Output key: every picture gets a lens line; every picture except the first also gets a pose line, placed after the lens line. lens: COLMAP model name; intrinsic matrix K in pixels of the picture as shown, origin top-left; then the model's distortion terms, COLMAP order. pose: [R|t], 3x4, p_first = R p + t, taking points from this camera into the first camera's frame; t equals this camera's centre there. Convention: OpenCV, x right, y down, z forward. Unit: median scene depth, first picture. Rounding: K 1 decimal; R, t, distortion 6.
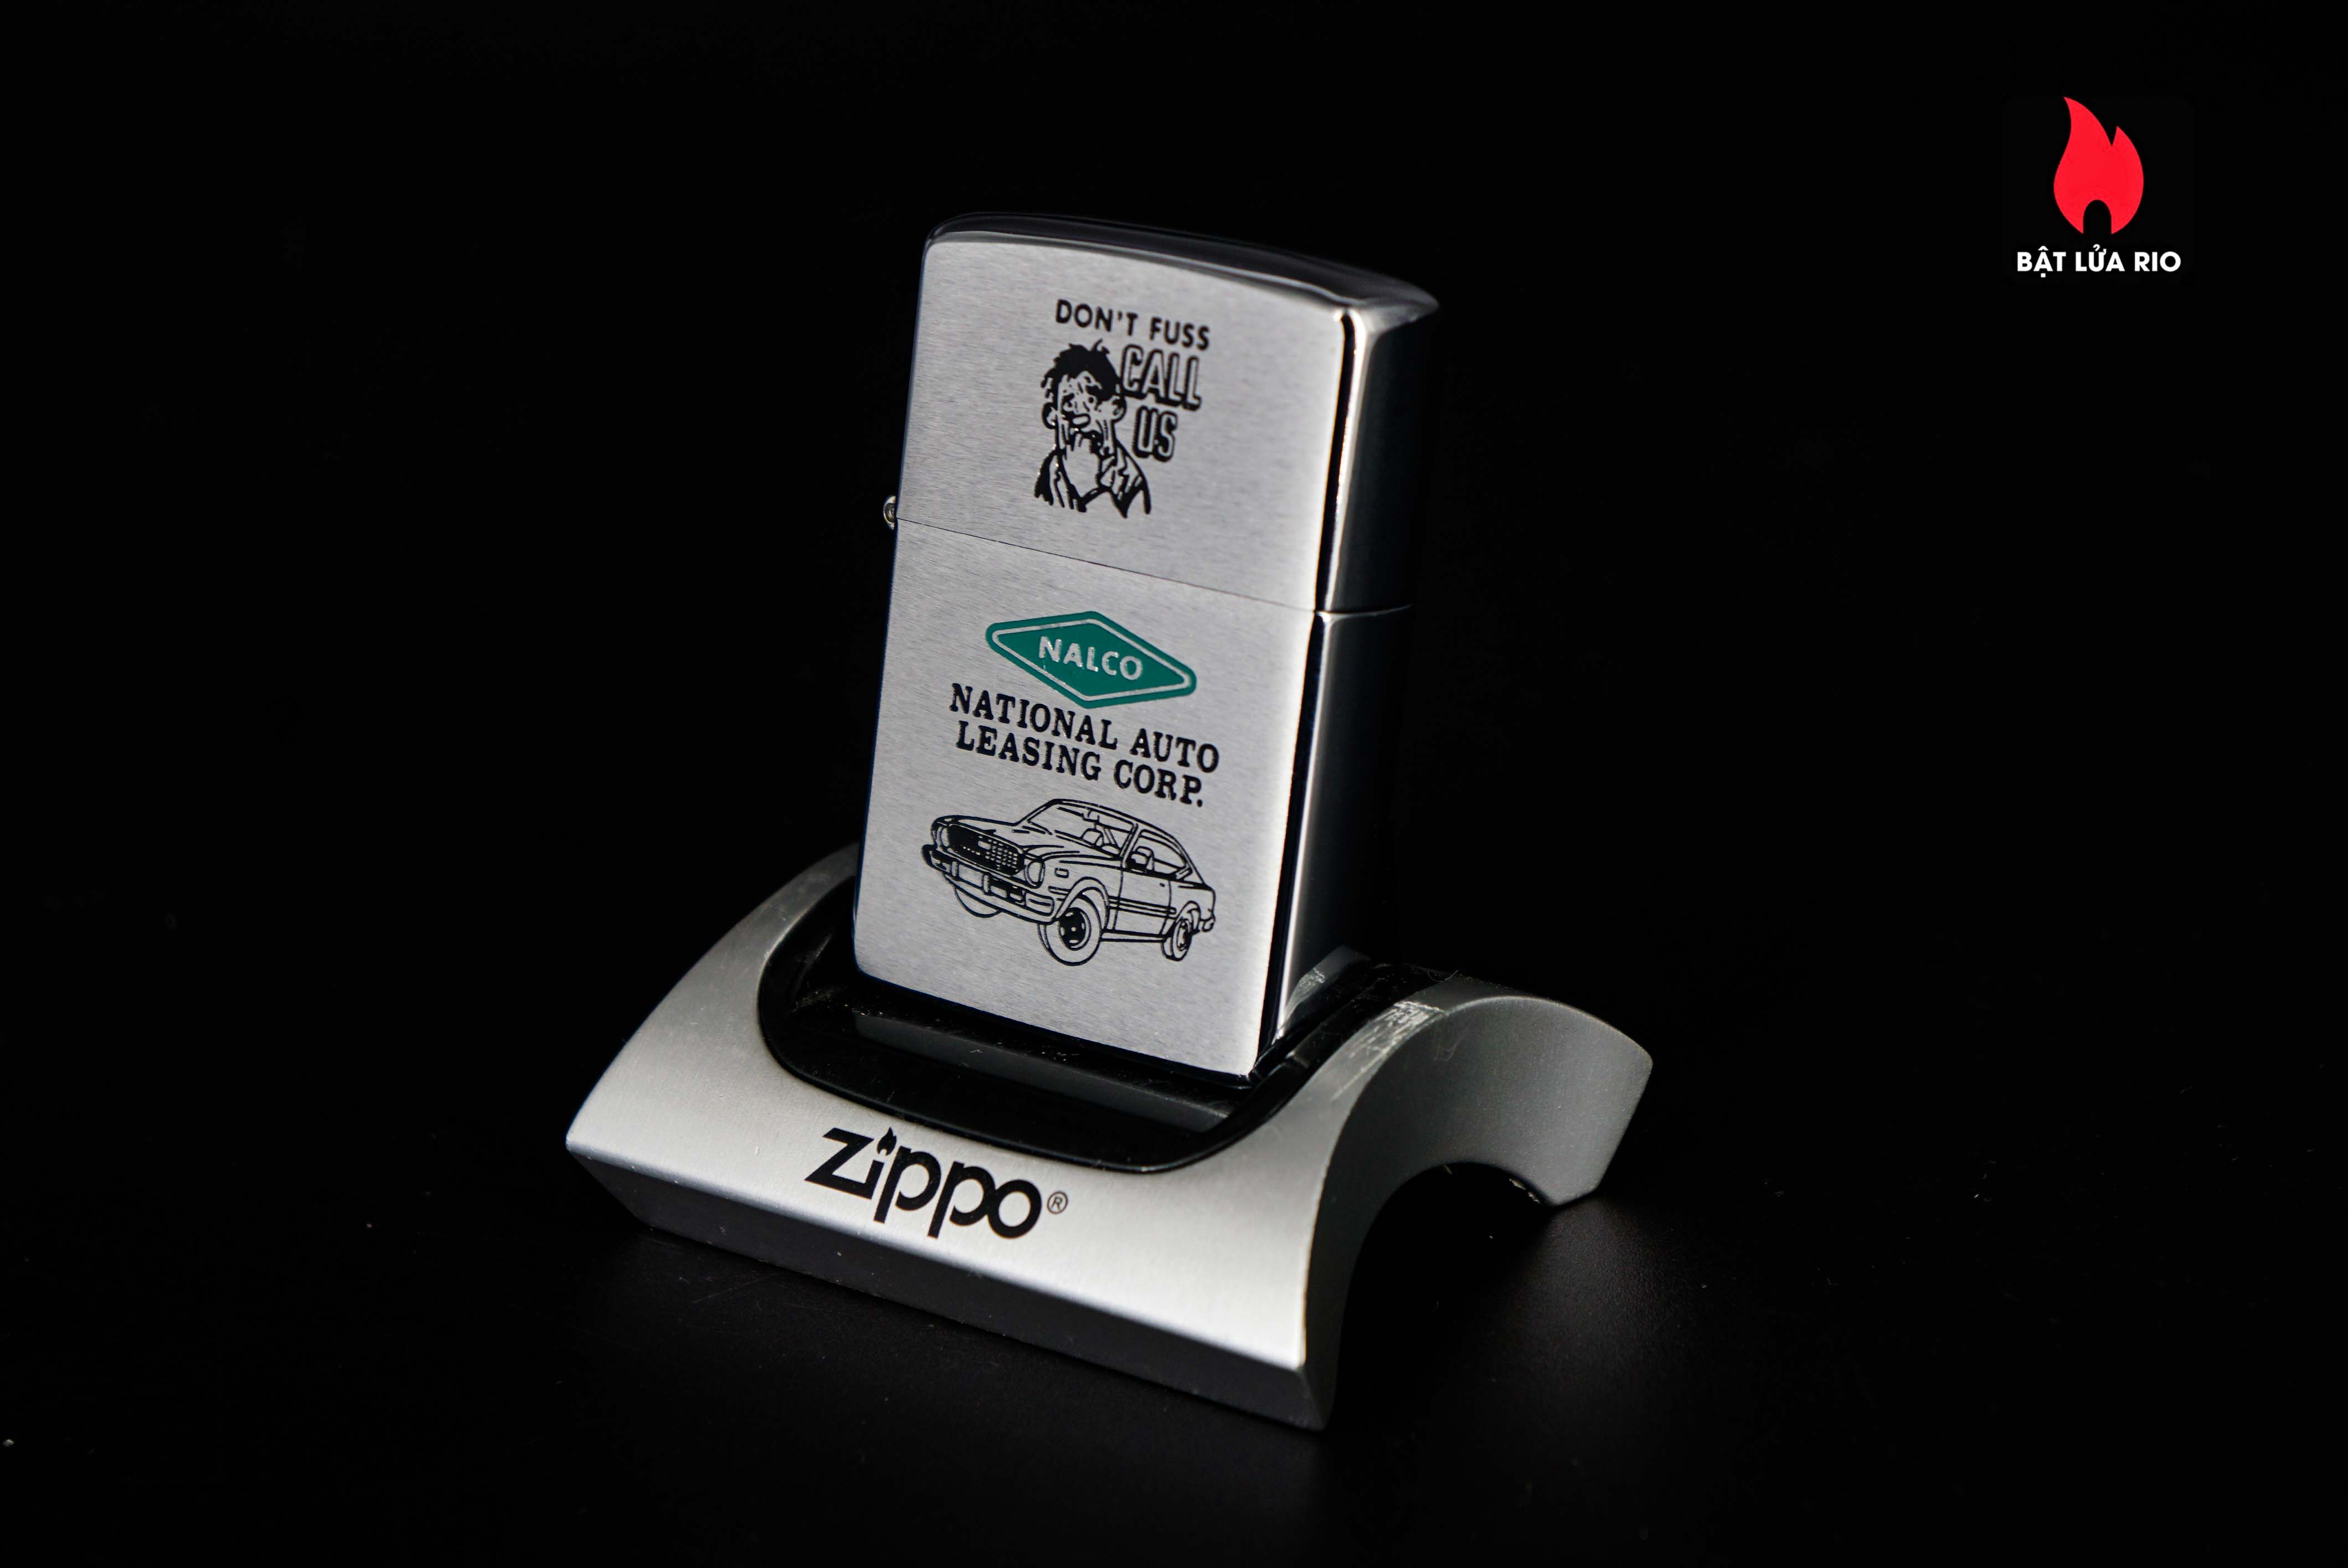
lens RADIAL K [[5704.2, 0, 1139.0], [0, 5704.2, 779.5], [0, 0, 1]] dist [0.342655, -0.075530]
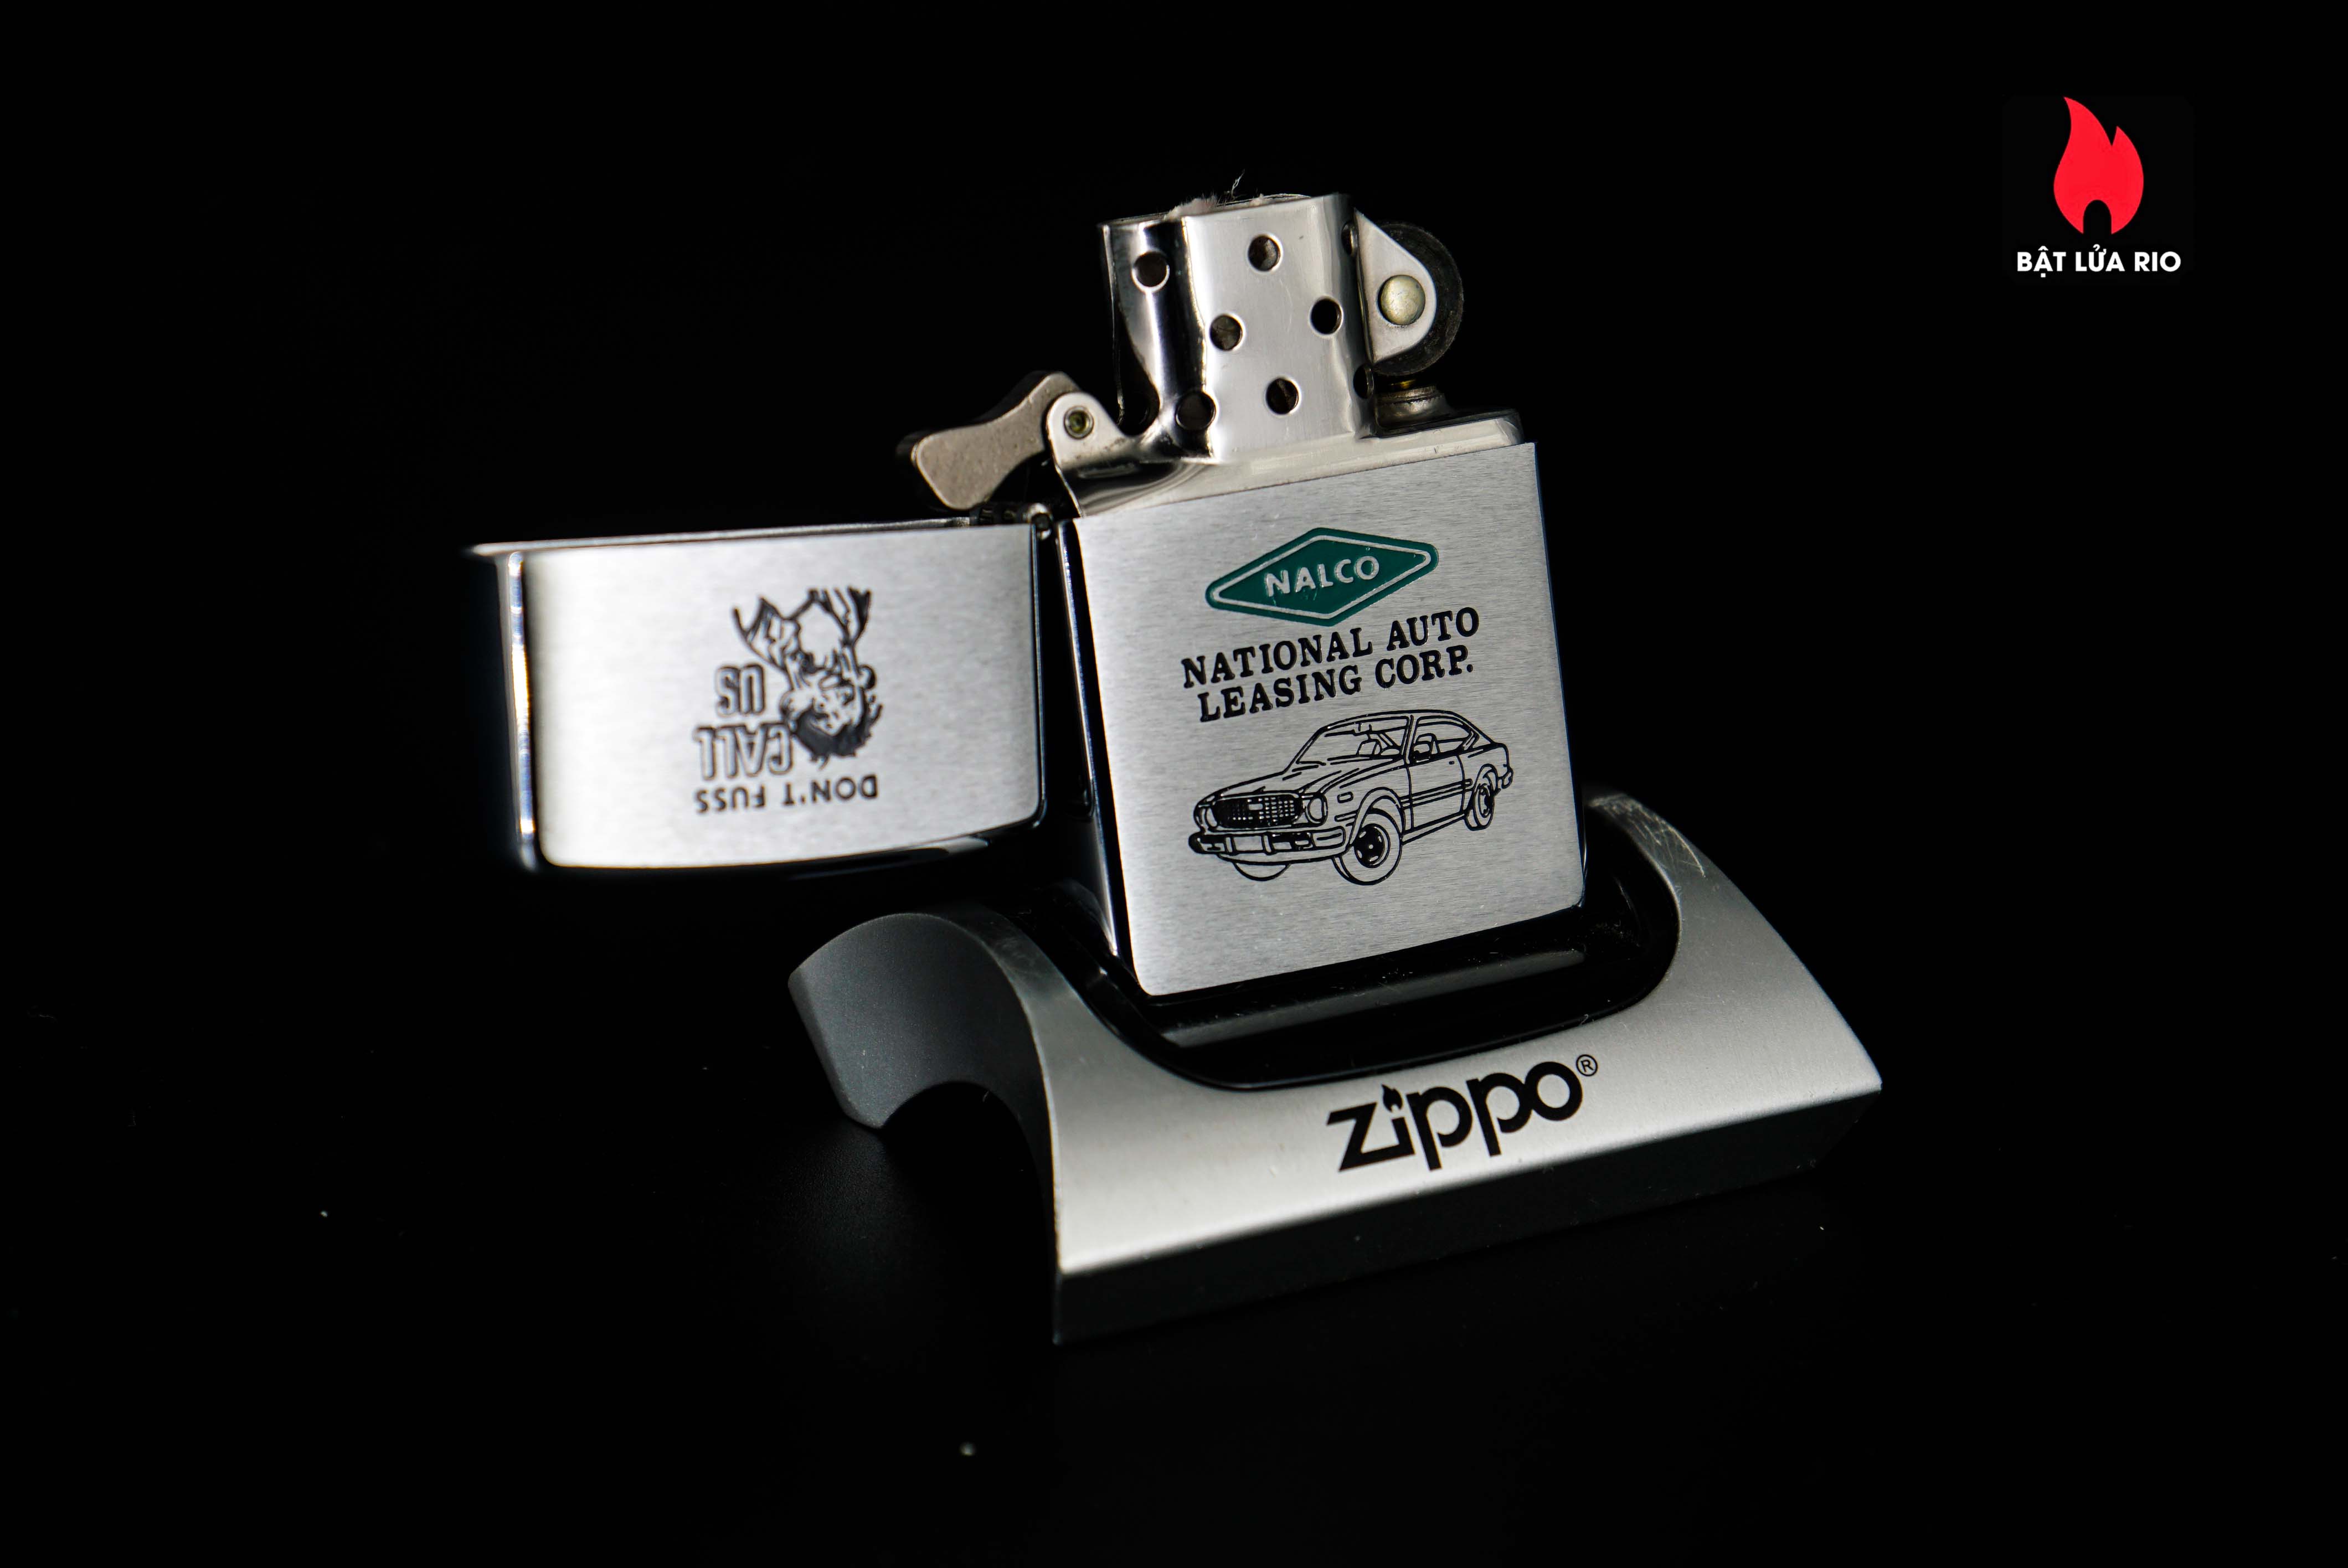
lens RADIAL K [[5704.2, 0, 1139.0], [0, 5704.2, 779.5], [0, 0, 1]] dist [0.342655, -0.075530]
pose [[0.479544, -0.285042, 0.829933, -0.856290], [0.346253, 0.930497, 0.119512, -0.117812], [-0.806316, 0.230055, 0.544911, 0.496129]]
